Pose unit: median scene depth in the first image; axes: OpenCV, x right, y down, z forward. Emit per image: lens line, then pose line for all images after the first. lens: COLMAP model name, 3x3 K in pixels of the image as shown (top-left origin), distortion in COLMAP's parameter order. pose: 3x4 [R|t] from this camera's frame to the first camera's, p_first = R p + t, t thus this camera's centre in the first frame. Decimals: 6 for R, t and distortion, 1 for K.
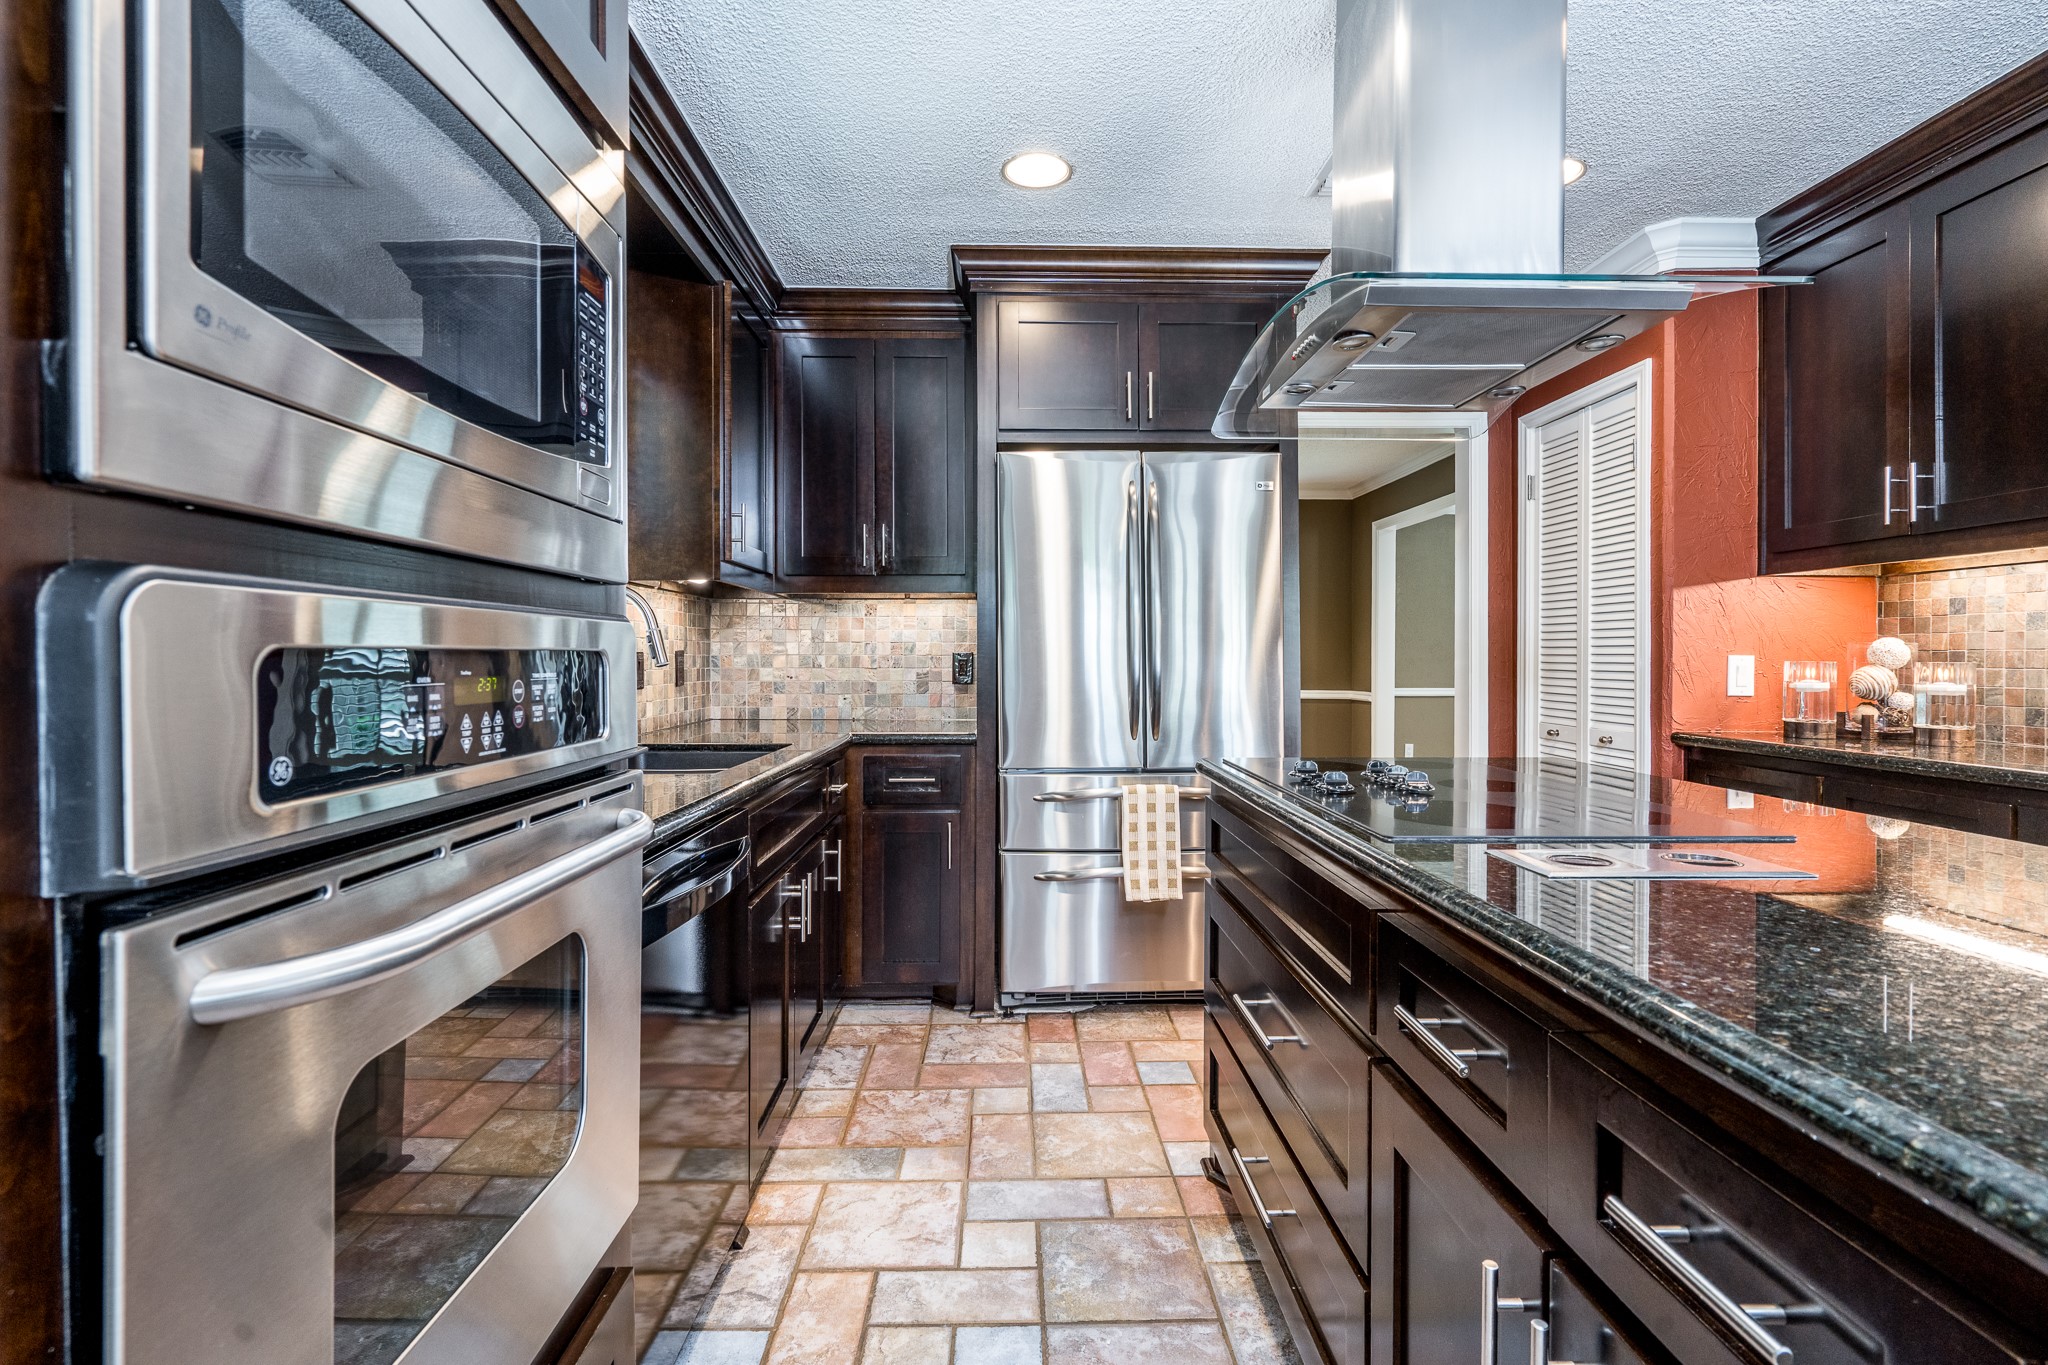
lens RADIAL K [[959.6, 0, 994.1], [0, 959.6, 650.7], [0, 0, 1]] dist [-0.003785, 0.001279]
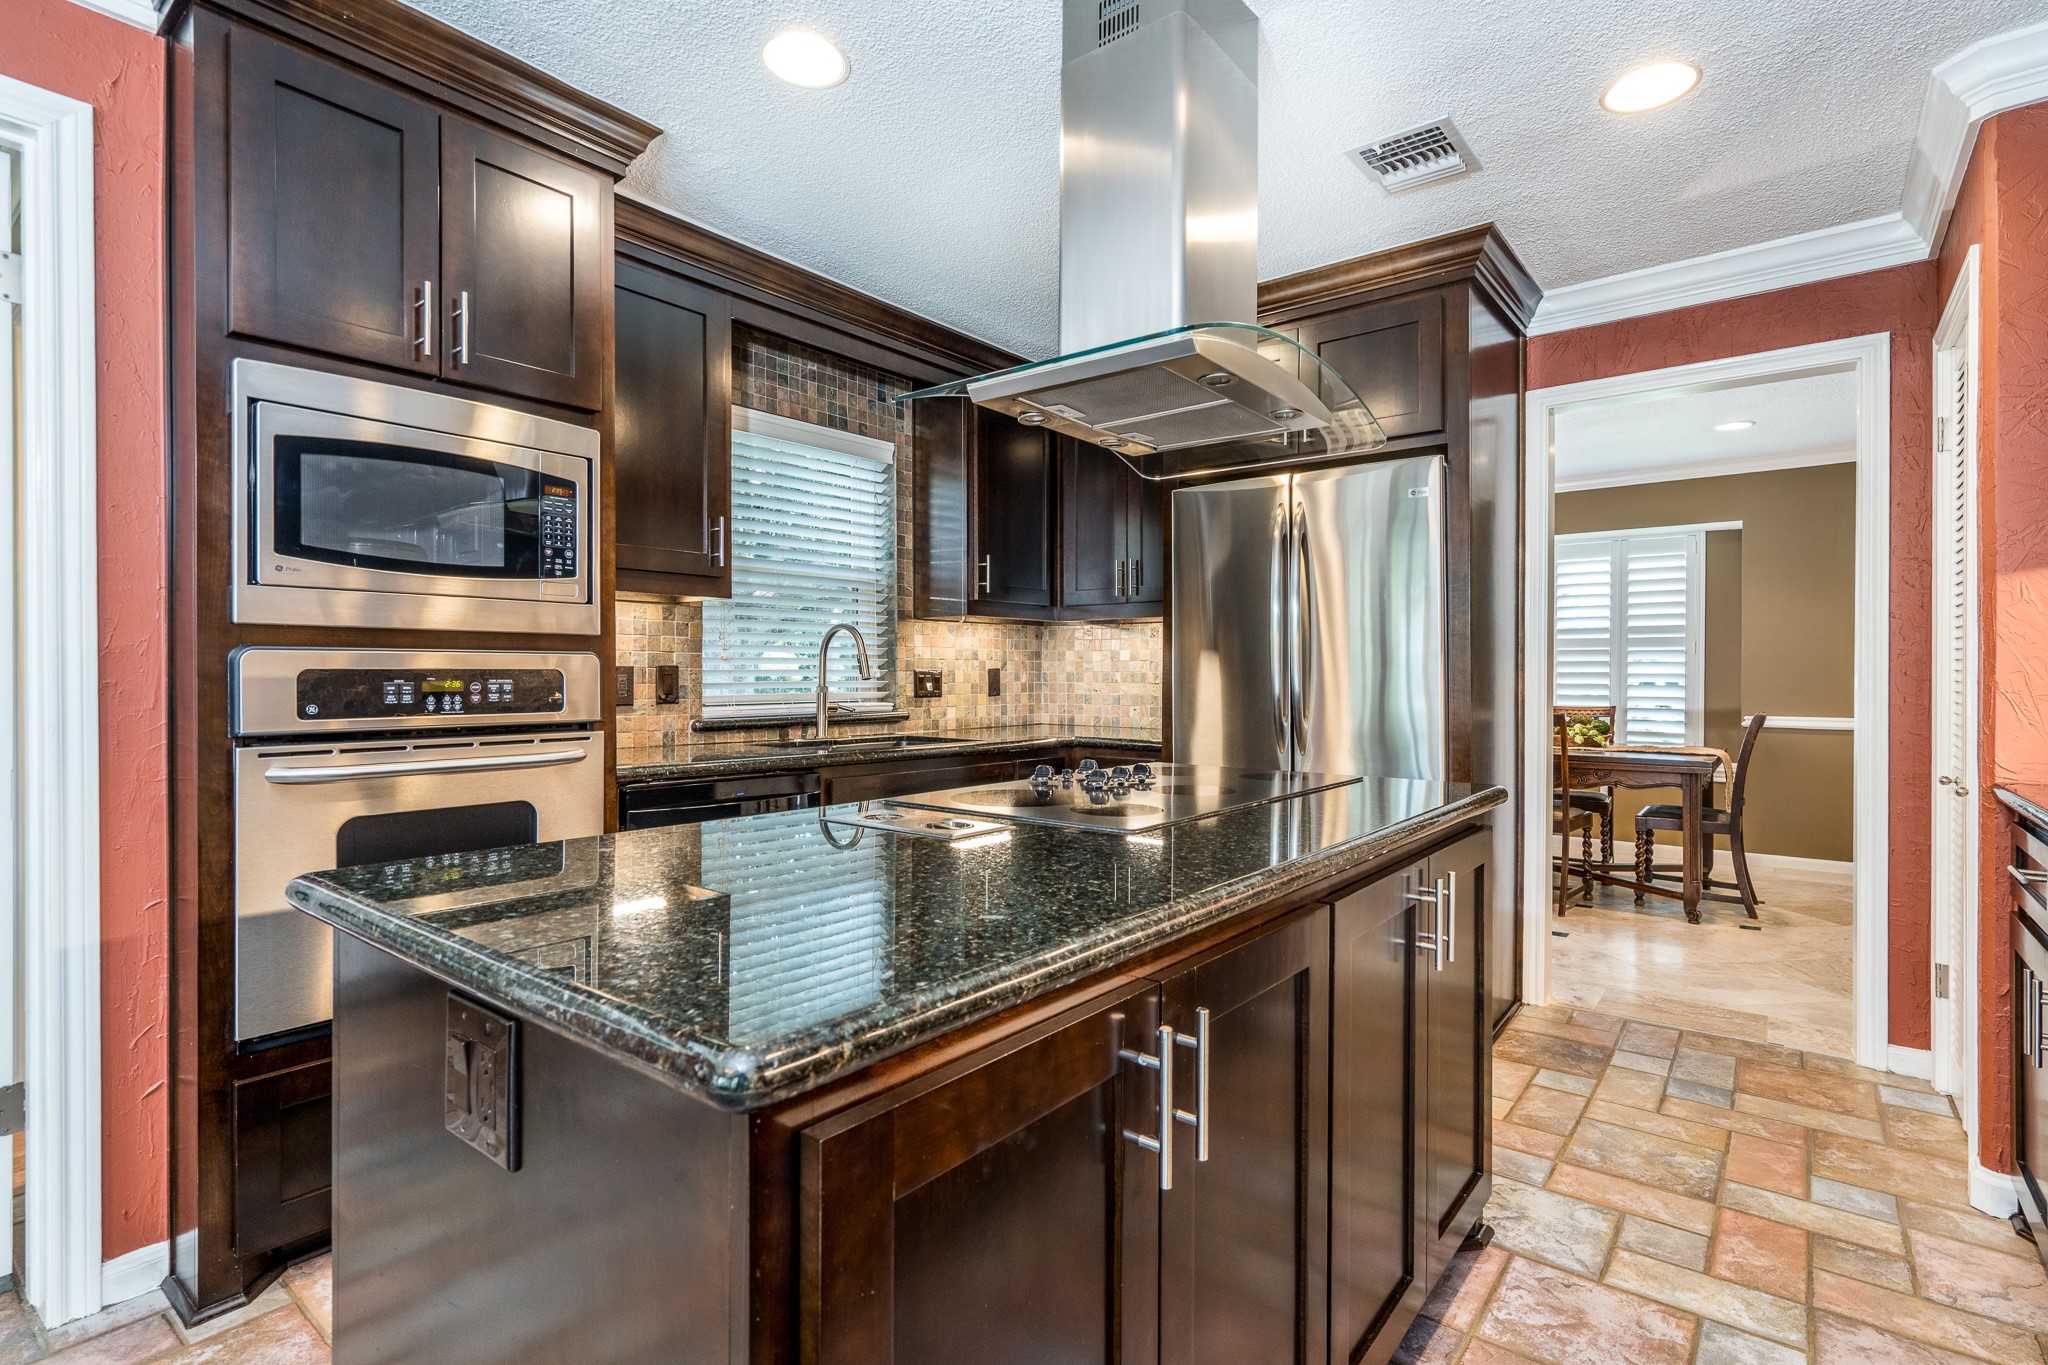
lens RADIAL K [[959.6, 0, 1013.5], [0, 959.6, 684.7], [0, 0, 1]] dist [-0.003785, 0.001279]
pose [[0.762885, 0.007915, -0.646486, 0.579109], [0.003252, 0.999865, 0.016079, 0.000804], [0.646527, -0.014368, 0.762756, 0.021647]]
